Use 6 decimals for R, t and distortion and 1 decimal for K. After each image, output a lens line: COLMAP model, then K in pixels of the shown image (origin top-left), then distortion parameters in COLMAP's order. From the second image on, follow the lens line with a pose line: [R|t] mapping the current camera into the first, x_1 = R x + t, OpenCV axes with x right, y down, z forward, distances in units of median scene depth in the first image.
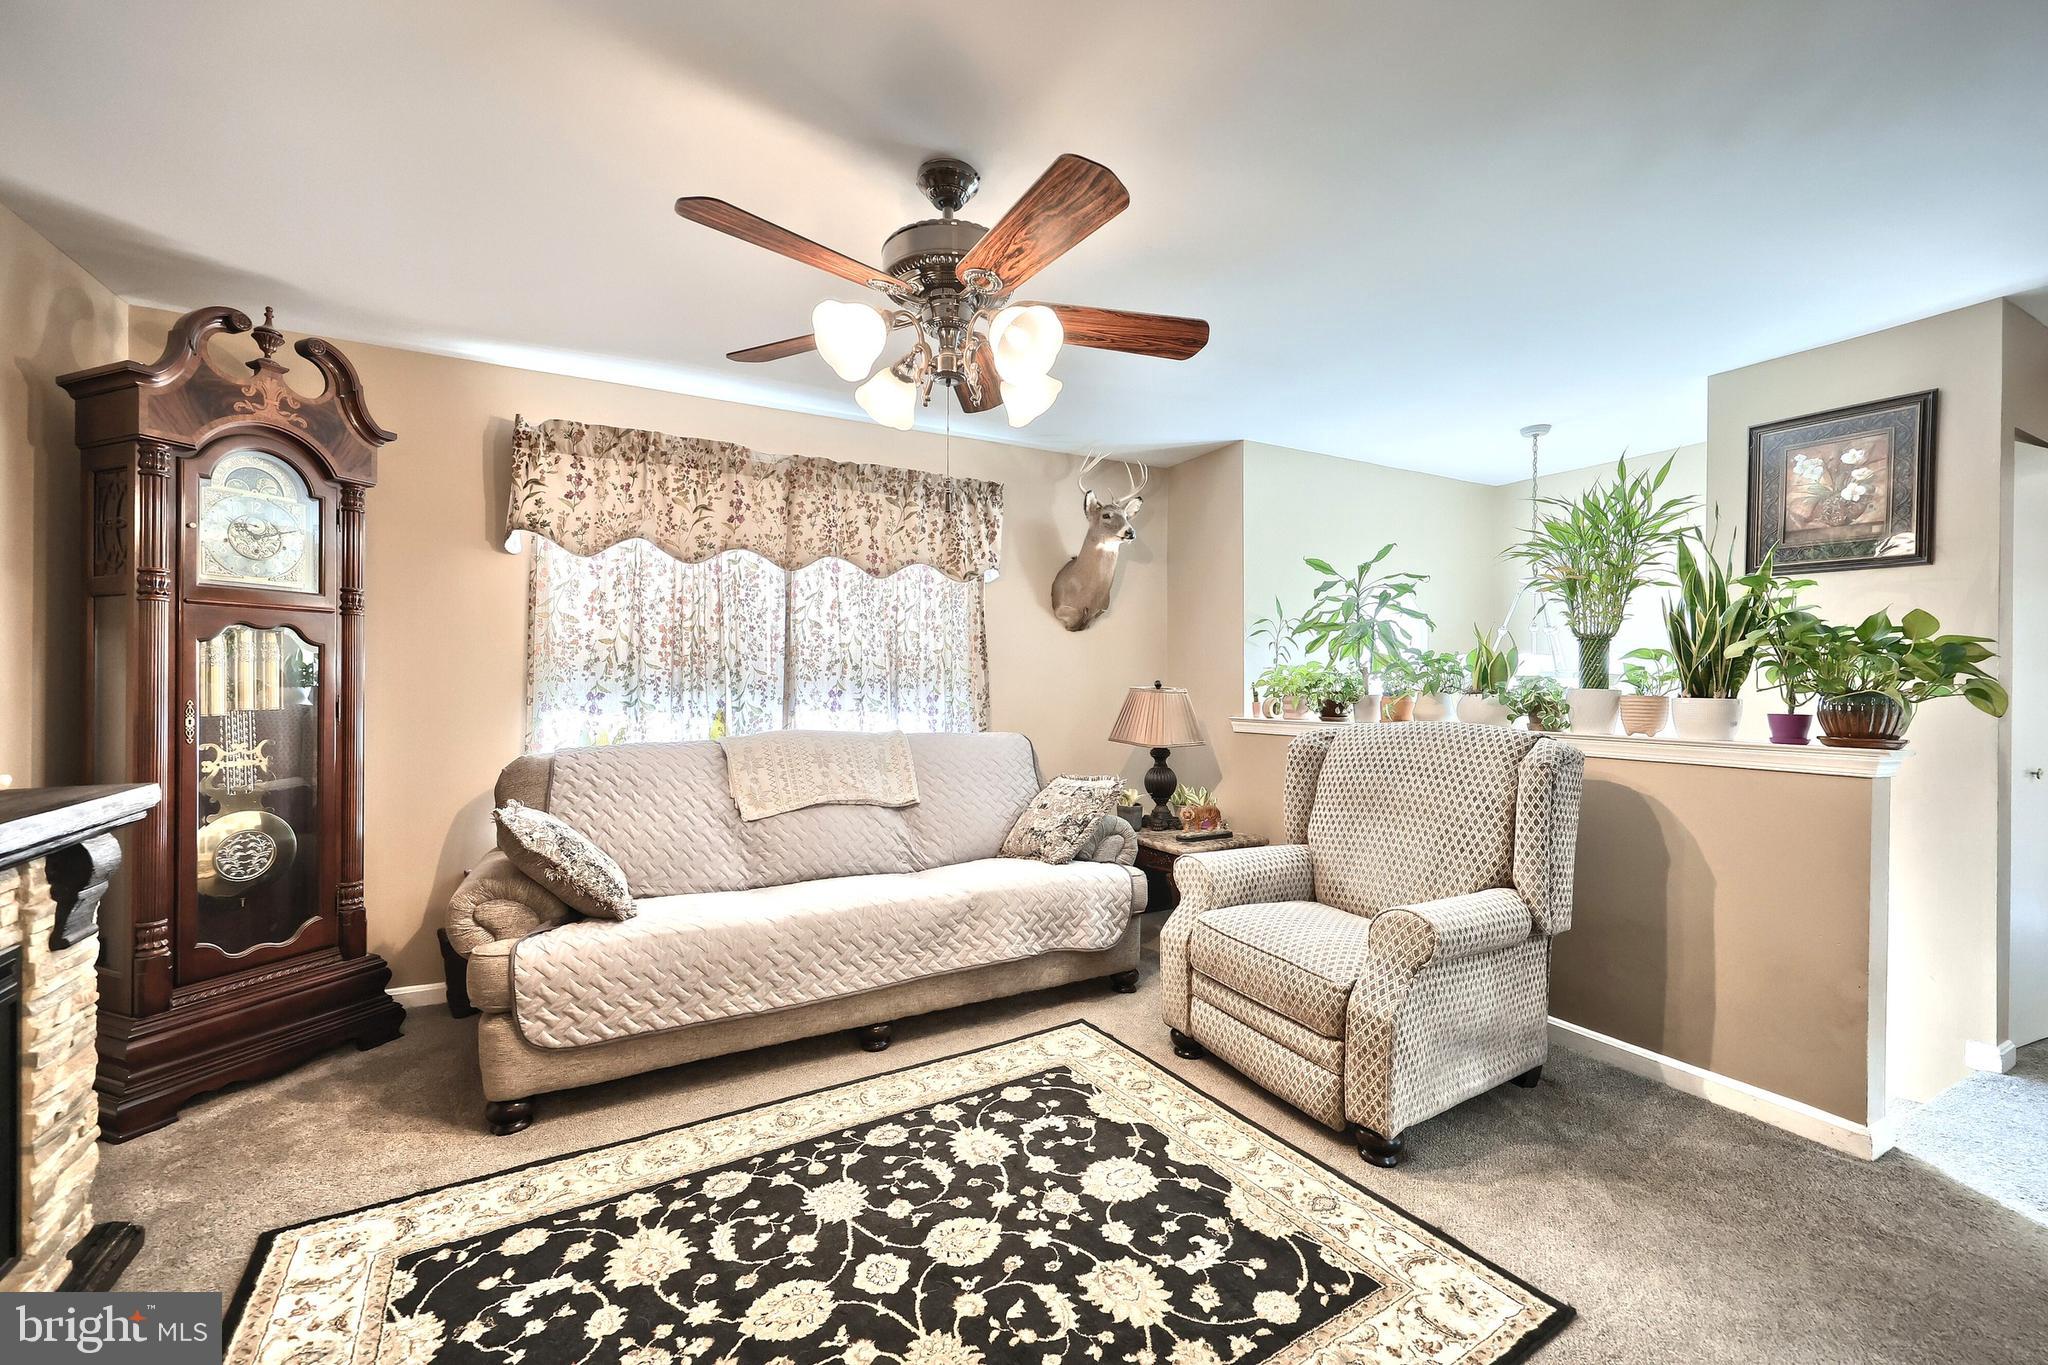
lens RADIAL K [[833.7, 0, 1014.7], [0, 833.7, 685.9], [0, 0, 1]] dist [0.009285, -0.000278]
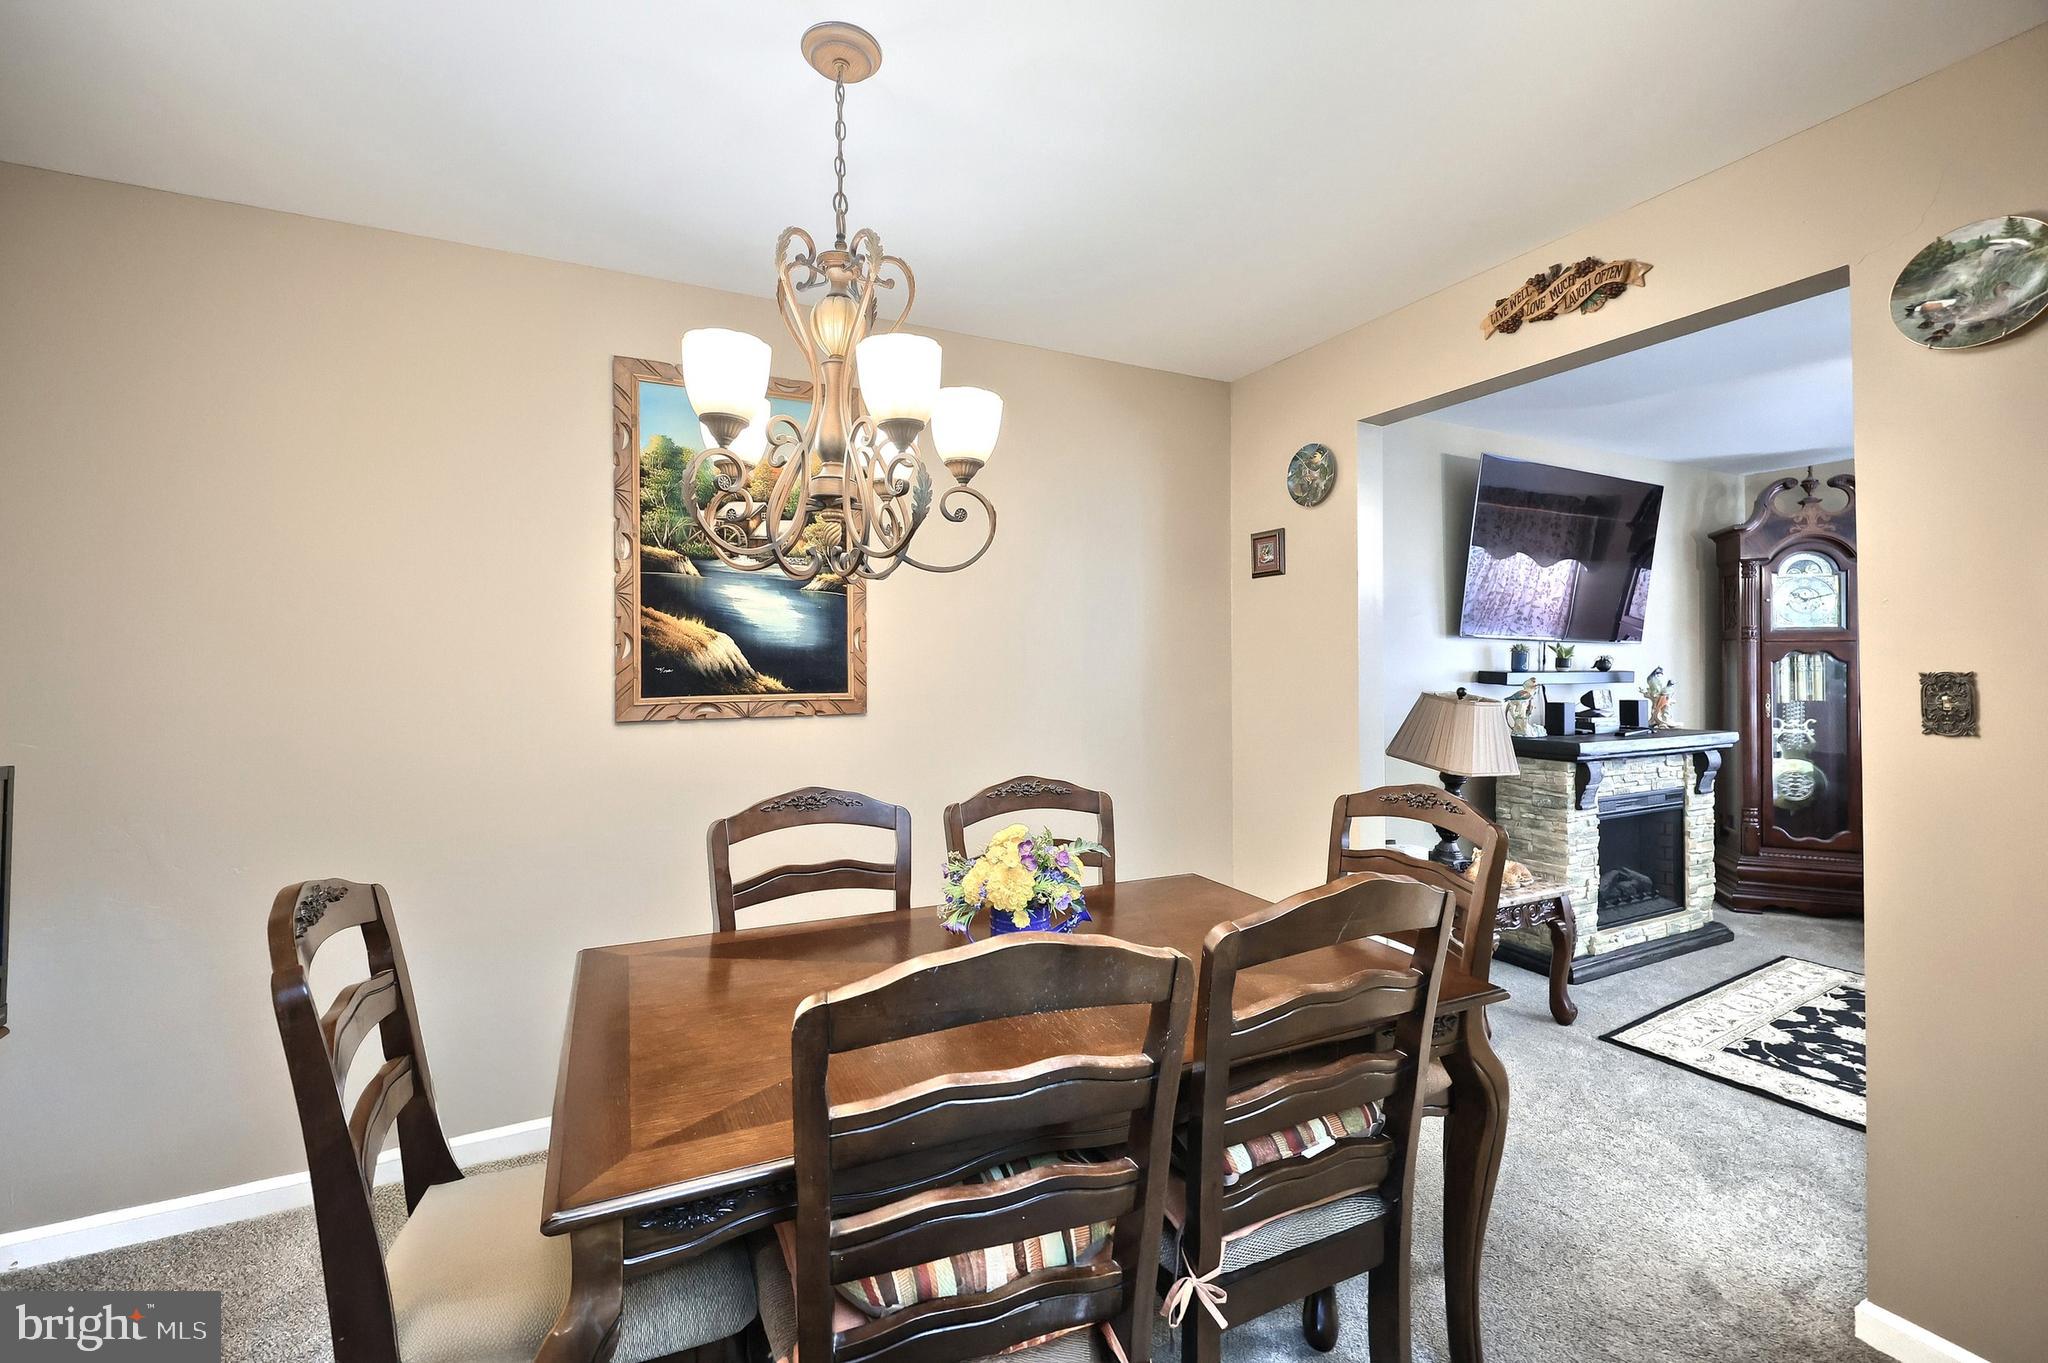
lens RADIAL K [[846.0, 0, 1022.0], [0, 846.0, 646.6], [0, 0, 1]] dist [0.003428, 0.000084]
pose [[-0.003635, -0.030179, -0.999538, 0.898075], [-0.015721, 0.999423, -0.030118, -0.006113], [0.999870, 0.015604, -0.004107, -0.637401]]
